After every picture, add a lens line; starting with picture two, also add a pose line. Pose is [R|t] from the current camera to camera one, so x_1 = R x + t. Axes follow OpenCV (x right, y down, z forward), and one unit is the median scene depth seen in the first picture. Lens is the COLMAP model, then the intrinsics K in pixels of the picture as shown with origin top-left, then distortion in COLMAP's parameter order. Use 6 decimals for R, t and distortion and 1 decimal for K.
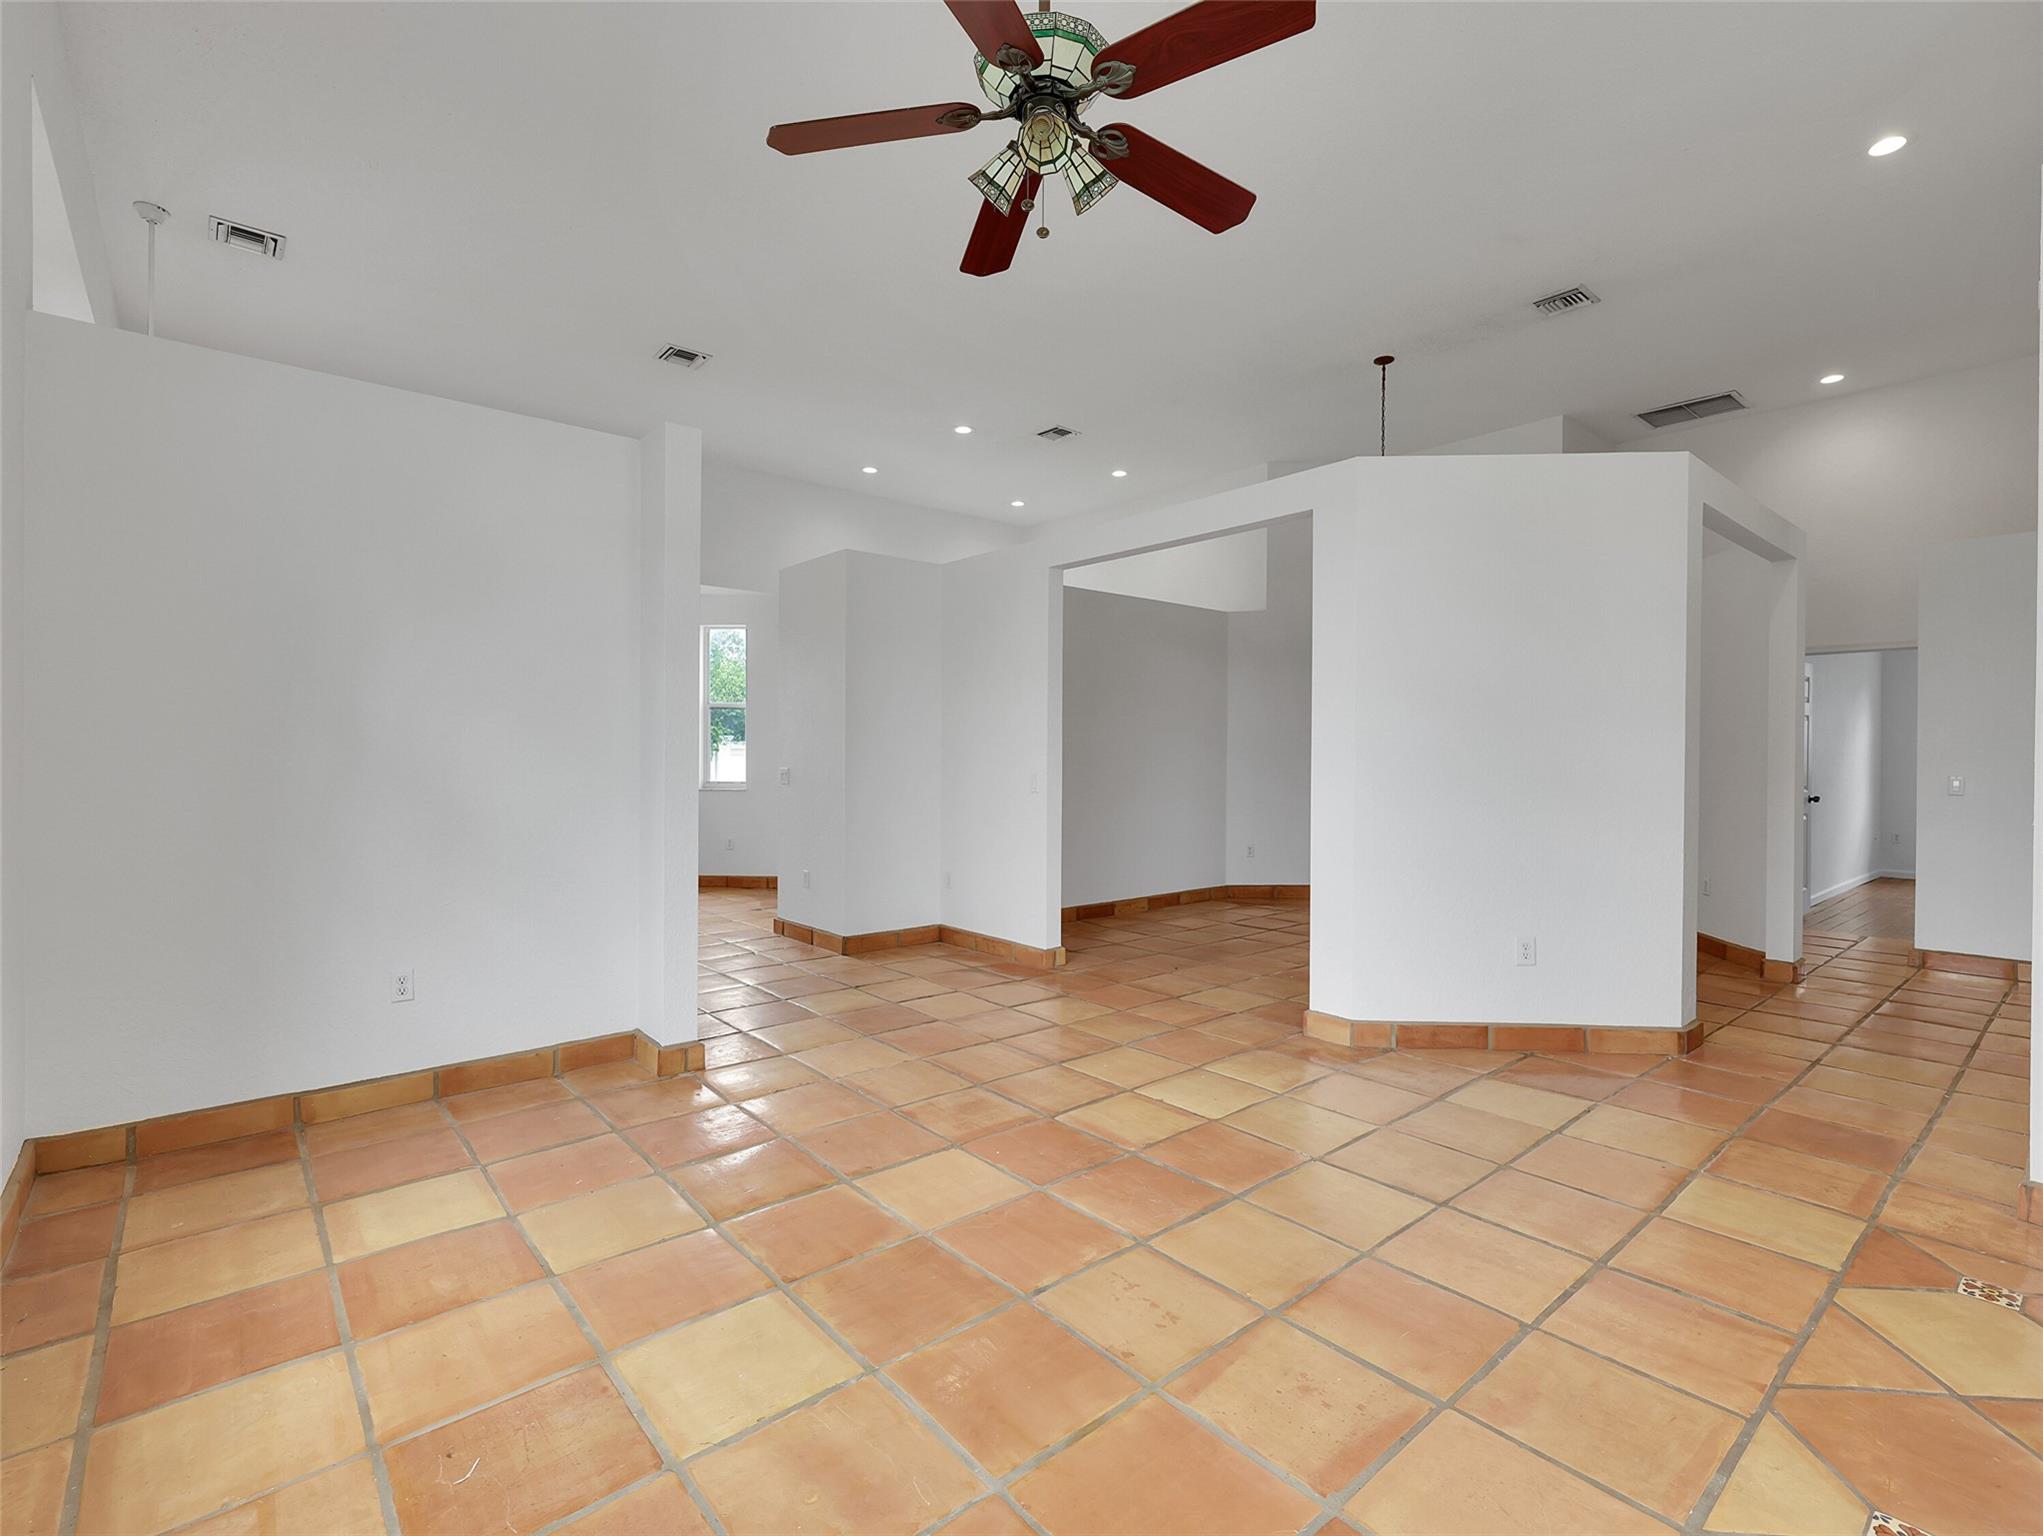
lens RADIAL K [[959.7, 0, 1022.1], [0, 959.7, 773.3], [0, 0, 1]] dist [0.002255, 0.000110]
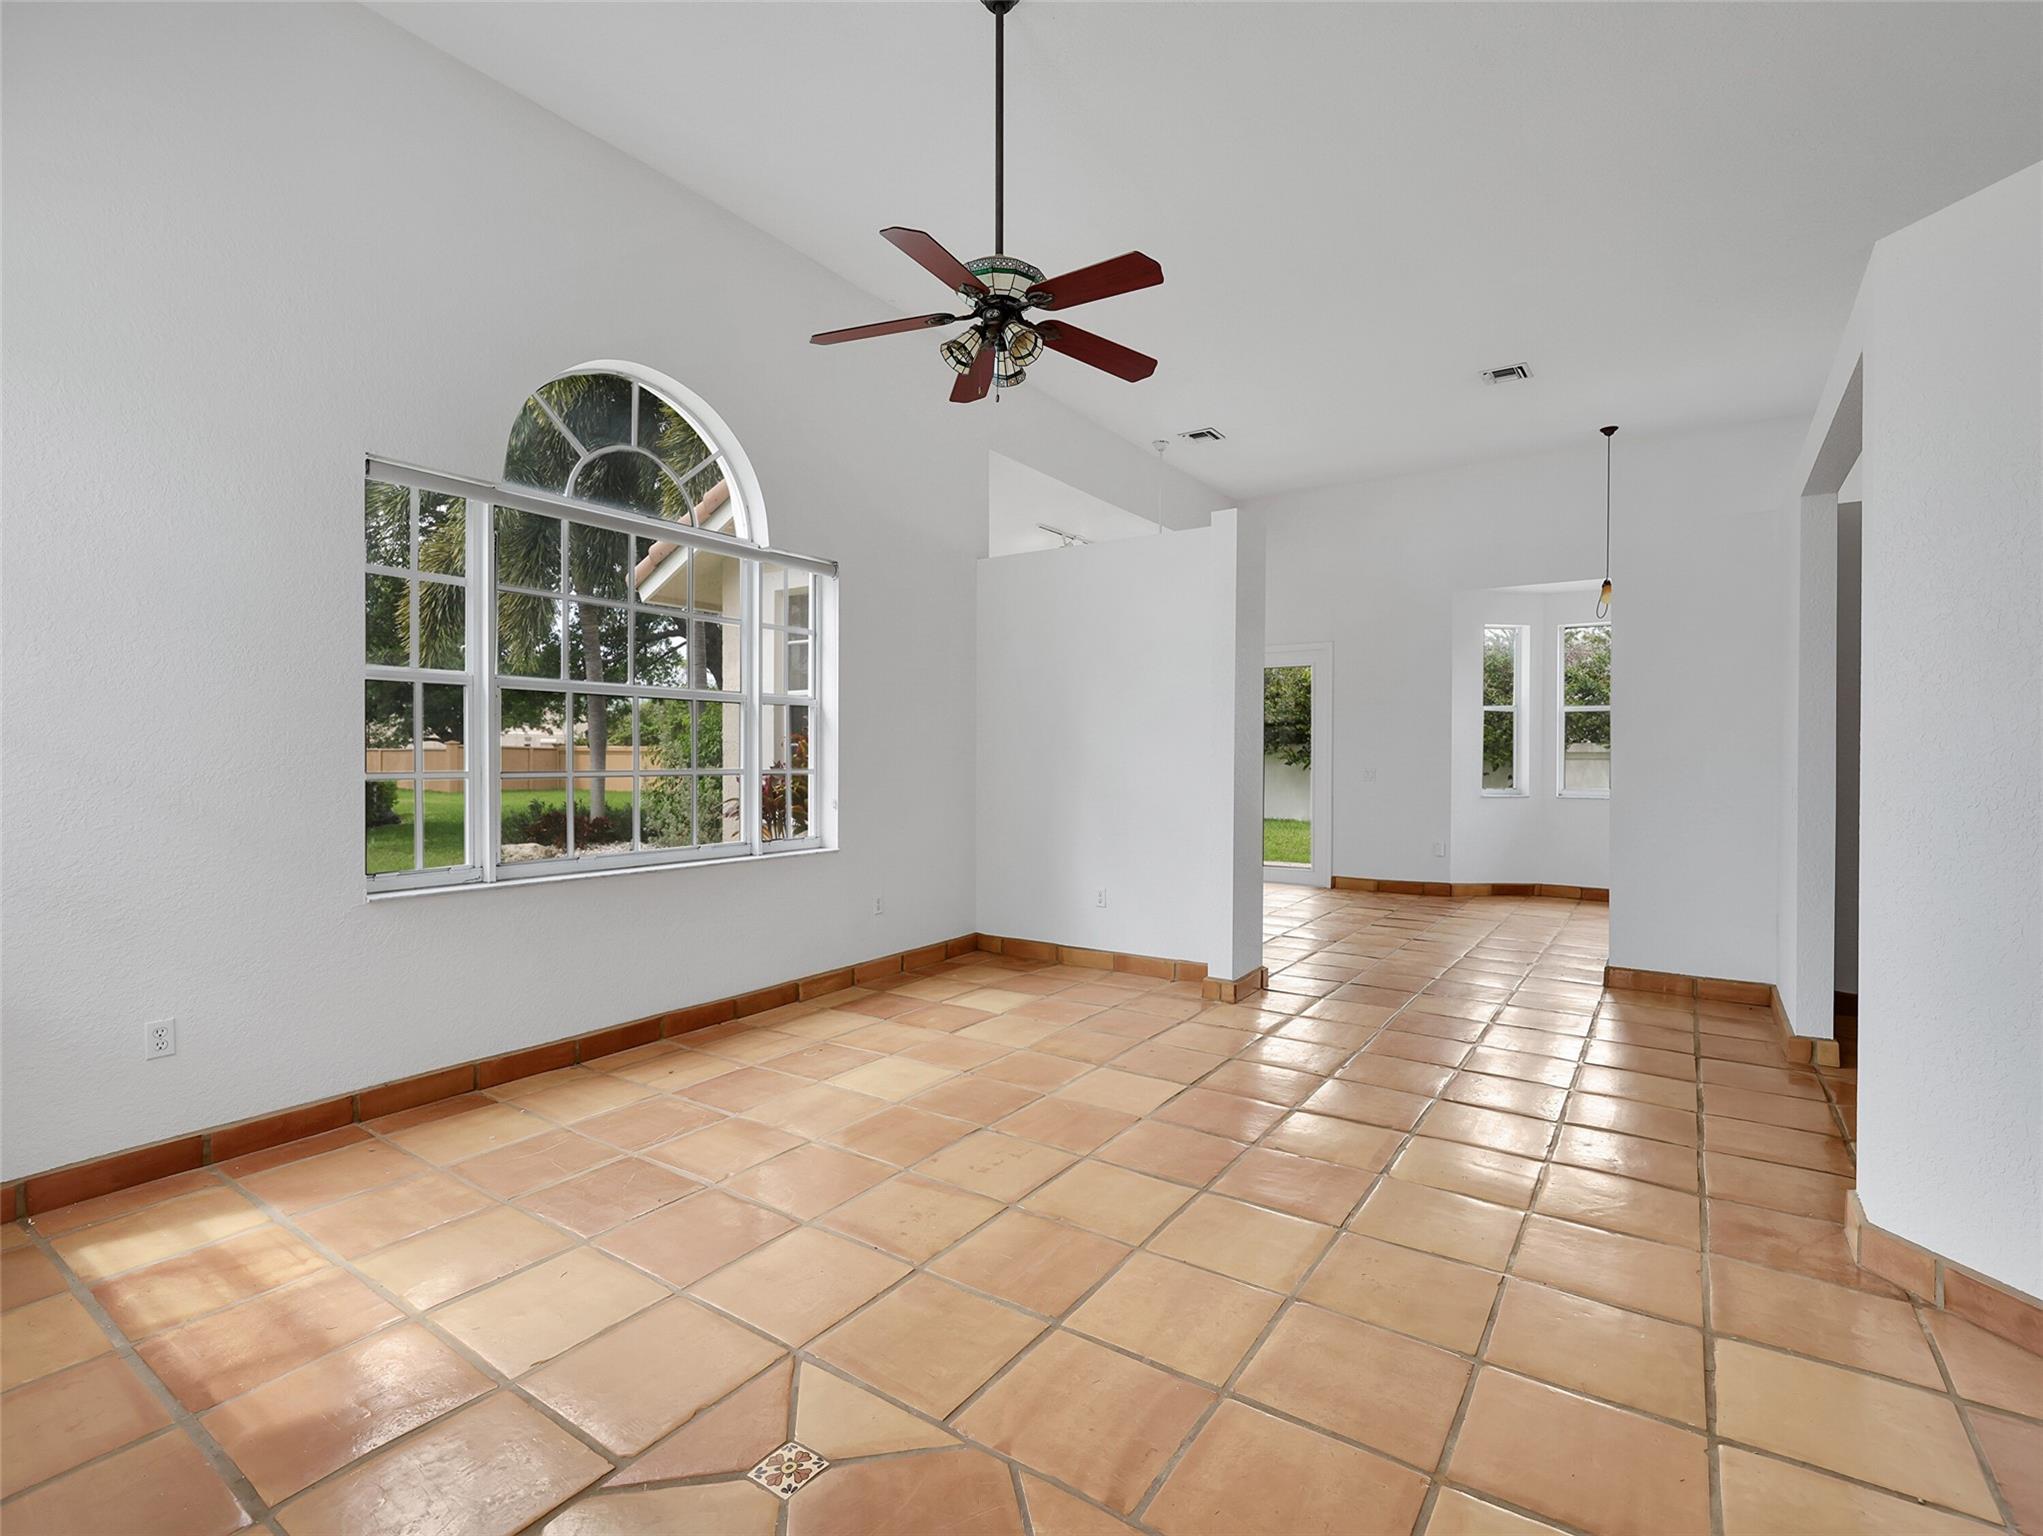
lens RADIAL K [[959.7, 0, 1020.4], [0, 959.7, 757.8], [0, 0, 1]] dist [0.002255, 0.000110]
pose [[0.257815, 0.001111, -0.966194, 1.354062], [-0.022899, 0.999725, -0.004961, -0.012127], [0.965923, 0.023403, 0.257770, 0.625753]]
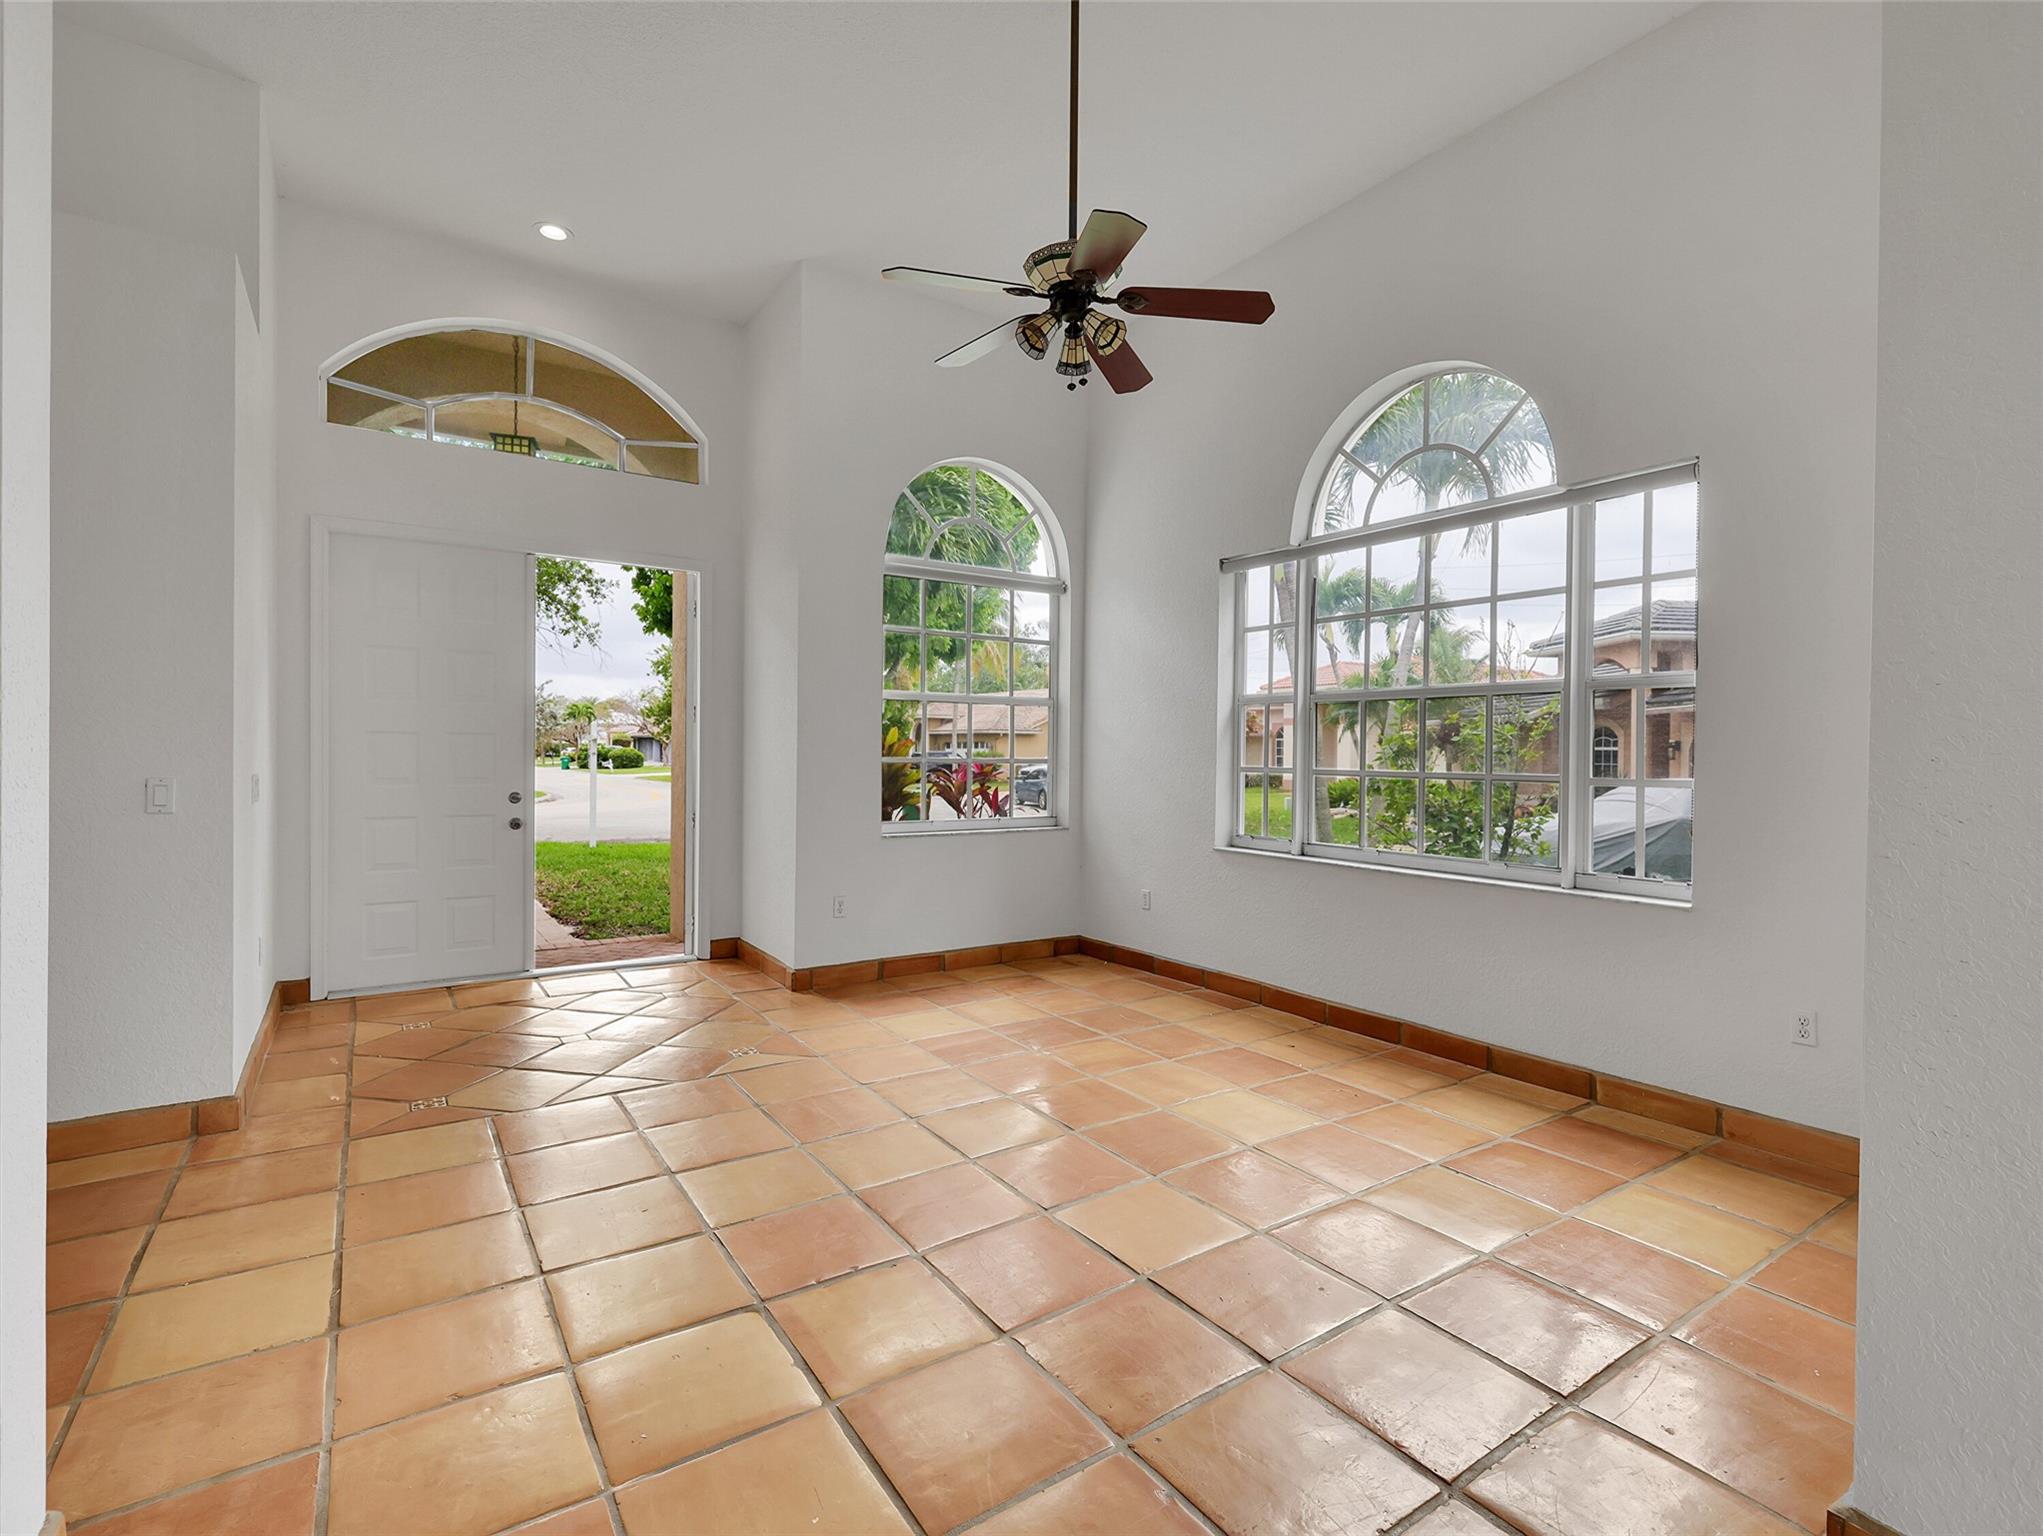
lens RADIAL K [[959.7, 0, 1034.9], [0, 959.7, 754.9], [0, 0, 1]] dist [0.002255, 0.000110]
pose [[-0.994846, -0.010434, 0.100858, -0.078591], [-0.007903, 0.999644, 0.025467, -0.055798], [-0.101088, 0.024538, -0.994575, 2.299120]]
